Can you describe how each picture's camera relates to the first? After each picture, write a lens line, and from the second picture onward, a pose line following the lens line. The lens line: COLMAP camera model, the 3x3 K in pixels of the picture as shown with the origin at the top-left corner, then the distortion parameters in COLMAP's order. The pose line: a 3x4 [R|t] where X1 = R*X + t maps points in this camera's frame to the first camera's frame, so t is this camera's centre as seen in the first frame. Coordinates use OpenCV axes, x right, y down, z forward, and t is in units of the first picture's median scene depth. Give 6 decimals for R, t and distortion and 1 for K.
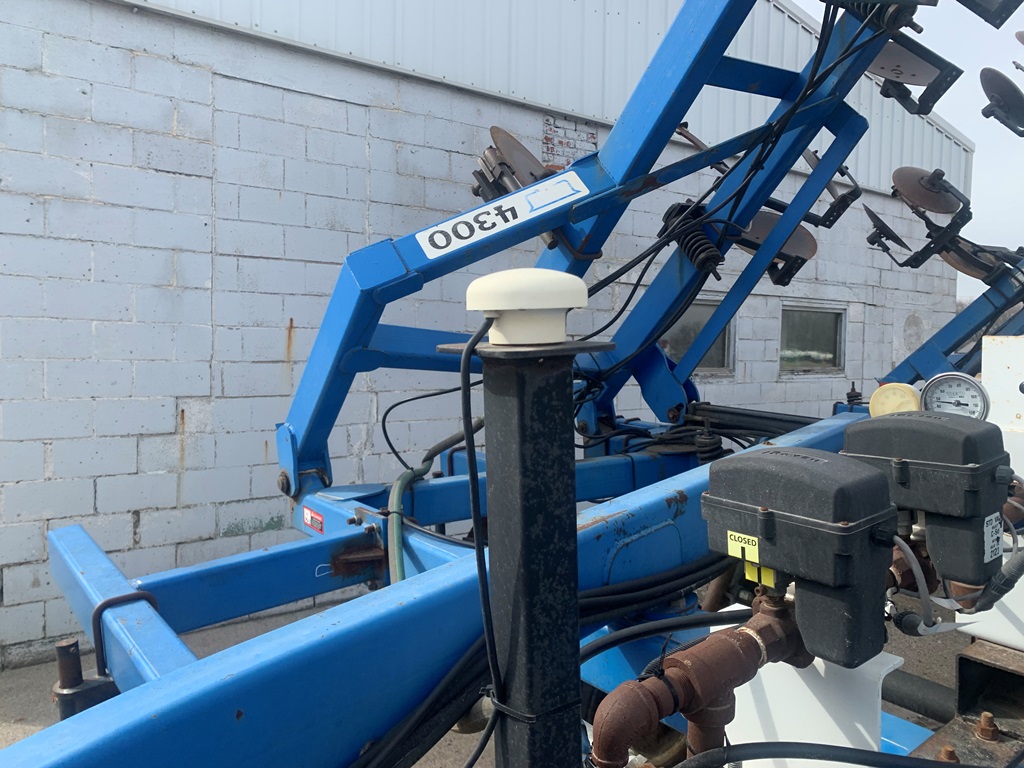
lens RADIAL K [[789.2, 0, 512.0], [0, 789.2, 384.0], [0, 0, 1]] dist [0.105703, -0.320591]
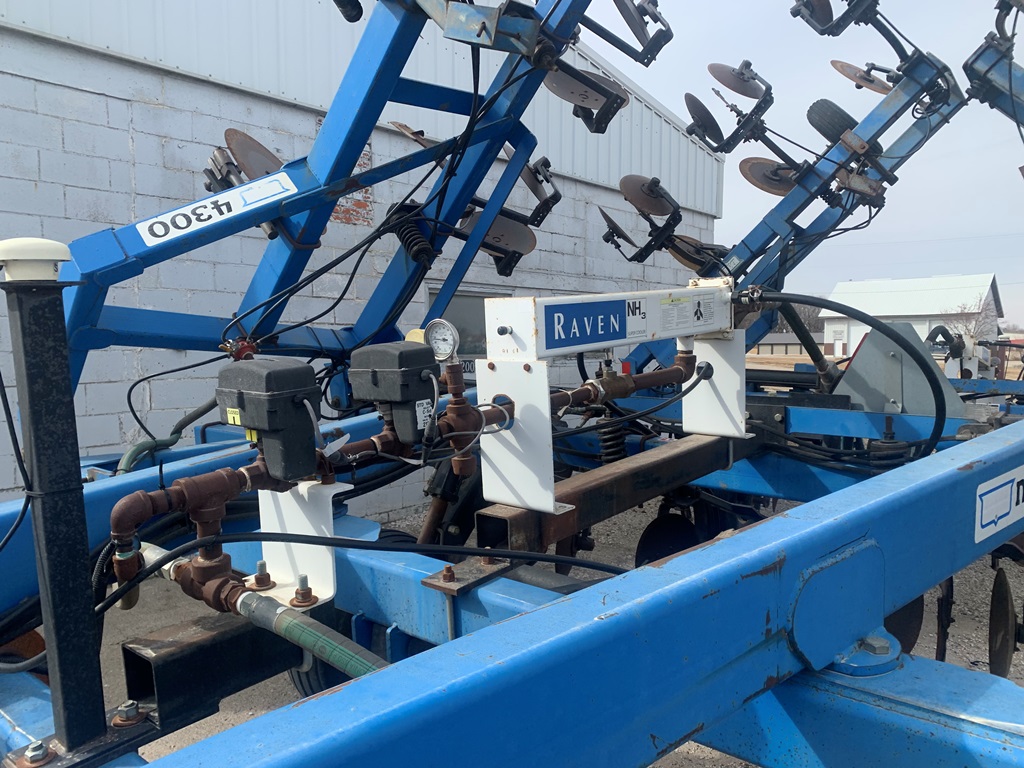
lens RADIAL K [[773.2, 0, 512.3], [0, 773.2, 405.1], [0, 0, 1]] dist [-0.009907, -0.008275]
pose [[0.974215, -0.034179, 0.223018, 0.140457], [0.026375, 0.998934, 0.037878, 0.038931], [-0.224075, -0.031020, 0.974078, -0.187498]]
